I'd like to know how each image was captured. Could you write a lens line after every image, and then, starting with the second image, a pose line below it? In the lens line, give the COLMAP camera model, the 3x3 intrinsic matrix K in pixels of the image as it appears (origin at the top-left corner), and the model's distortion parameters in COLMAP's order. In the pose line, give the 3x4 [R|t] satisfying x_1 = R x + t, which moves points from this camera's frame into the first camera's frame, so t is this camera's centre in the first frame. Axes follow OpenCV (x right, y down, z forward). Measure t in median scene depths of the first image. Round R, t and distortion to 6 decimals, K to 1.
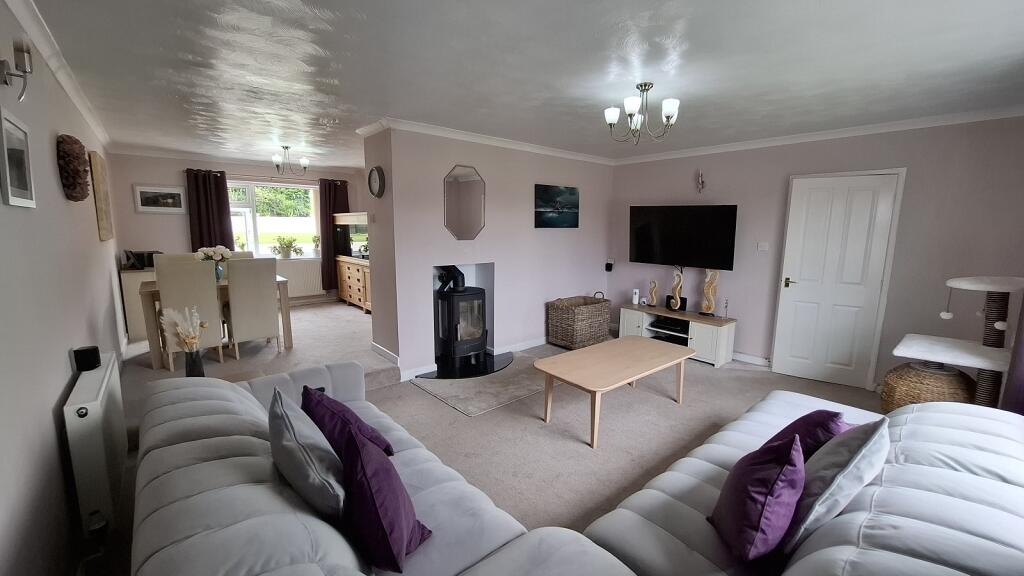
lens RADIAL K [[401.1, 0, 519.6], [0, 401.1, 285.7], [0, 0, 1]] dist [-0.002108, 0.000196]
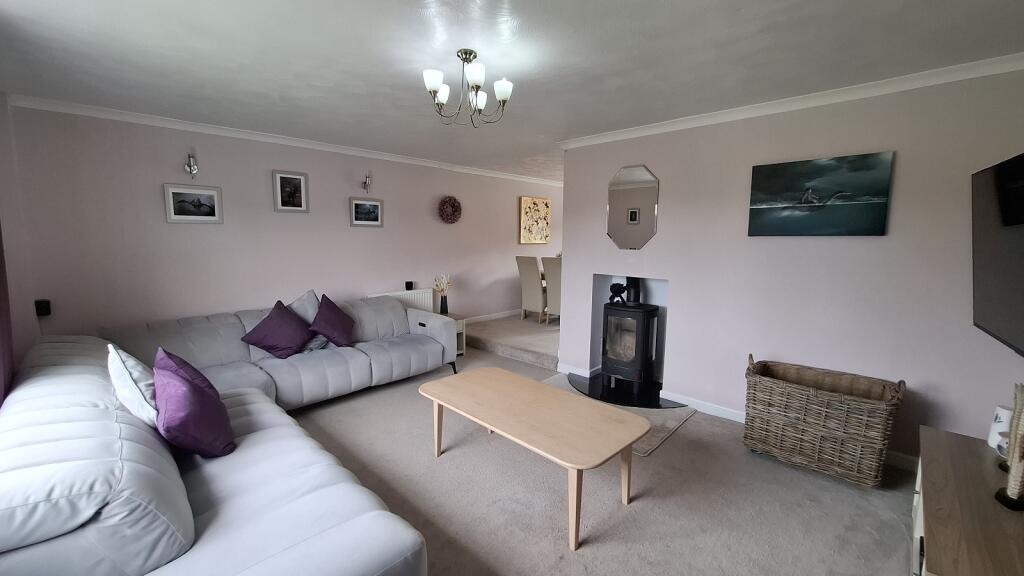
lens RADIAL K [[401.1, 0, 519.6], [0, 401.1, 285.7], [0, 0, 1]] dist [-0.002108, 0.000196]
pose [[0.104254, 0.108929, -0.988567, 0.635352], [-0.155302, 0.983574, 0.092001, -0.069116], [0.982350, 0.143935, 0.119458, 0.581006]]
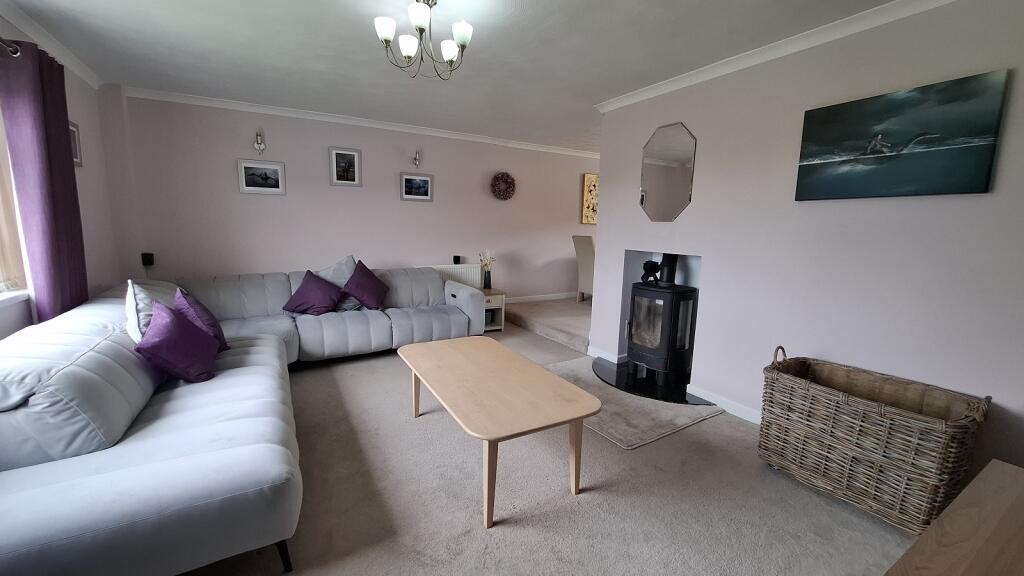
lens RADIAL K [[401.1, 0, 519.6], [0, 401.1, 285.7], [0, 0, 1]] dist [-0.002108, 0.000196]
pose [[-0.161632, 0.133194, -0.977821, 0.601394], [-0.170629, 0.972155, 0.160627, -0.061806], [0.971988, 0.192807, -0.134404, 0.750875]]
